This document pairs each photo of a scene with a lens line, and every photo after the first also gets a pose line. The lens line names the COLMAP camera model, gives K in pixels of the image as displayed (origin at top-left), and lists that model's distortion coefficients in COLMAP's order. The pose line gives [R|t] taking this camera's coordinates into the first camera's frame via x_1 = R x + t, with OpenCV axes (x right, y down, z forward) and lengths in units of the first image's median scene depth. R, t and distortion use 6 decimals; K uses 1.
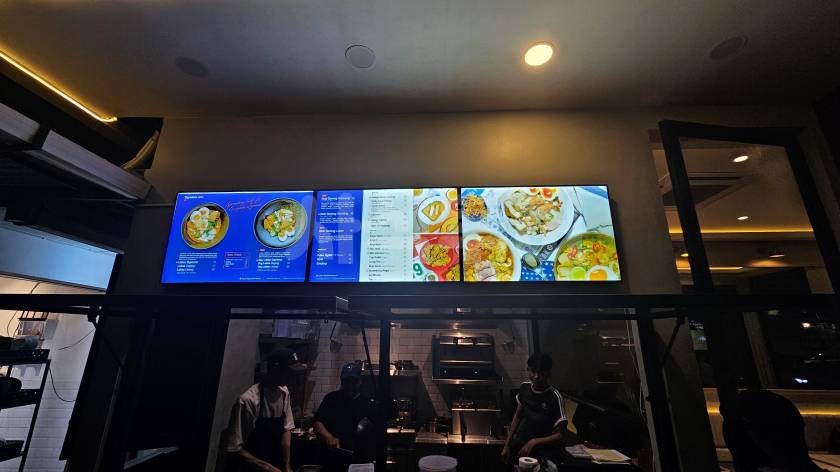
lens RADIAL K [[346.8, 0, 418.8], [0, 346.8, 241.3], [0, 0, 1]] dist [0.001549, -0.000042]
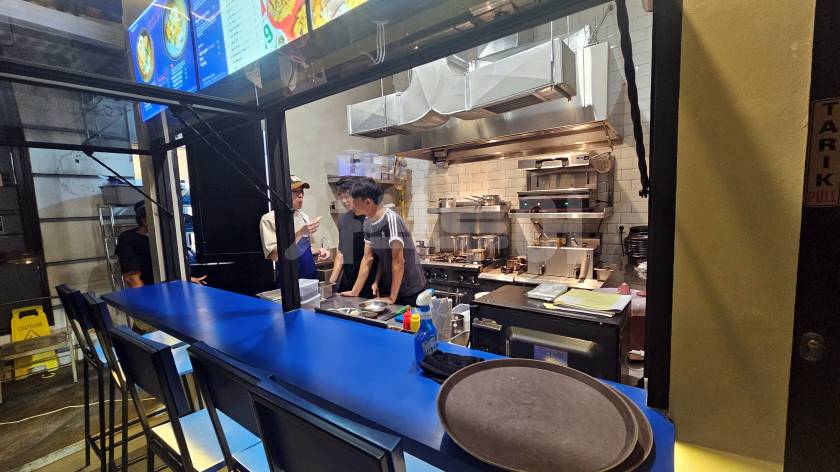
lens RADIAL K [[346.8, 0, 415.5], [0, 346.8, 241.5], [0, 0, 1]] dist [0.001549, -0.000042]
pose [[0.827121, 0.016431, -0.561783, 0.619053], [0.201926, 0.924141, 0.324328, 0.290946], [0.524496, -0.381698, 0.761059, 0.461711]]
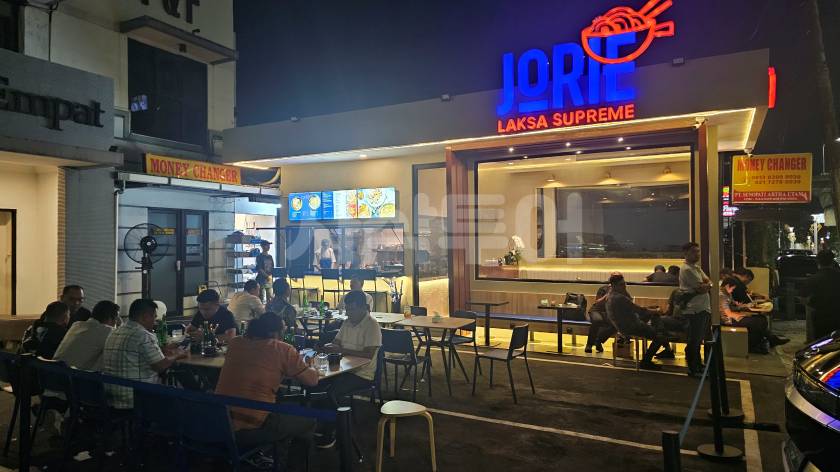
lens RADIAL K [[568.7, 0, 412.5], [0, 568.7, 236.3], [0, 0, 1]] dist [0.041494, -0.024997]
pose [[0.900394, -0.015484, -0.434800, 3.062412], [0.133934, 0.960700, 0.243140, -1.013826], [0.413948, -0.277156, 0.867082, -3.755977]]
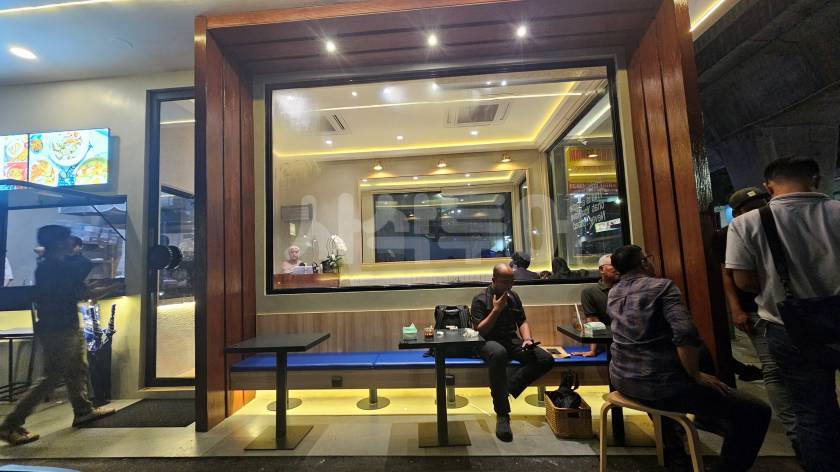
lens RADIAL K [[346.8, 0, 416.0], [0, 346.8, 237.7], [0, 0, 1]] dist [0.001549, -0.000042]
pose [[0.998420, -0.051018, -0.023539, 2.125165], [0.054782, 0.977005, 0.206059, 0.100944], [0.012485, -0.207023, 0.978256, -0.798294]]
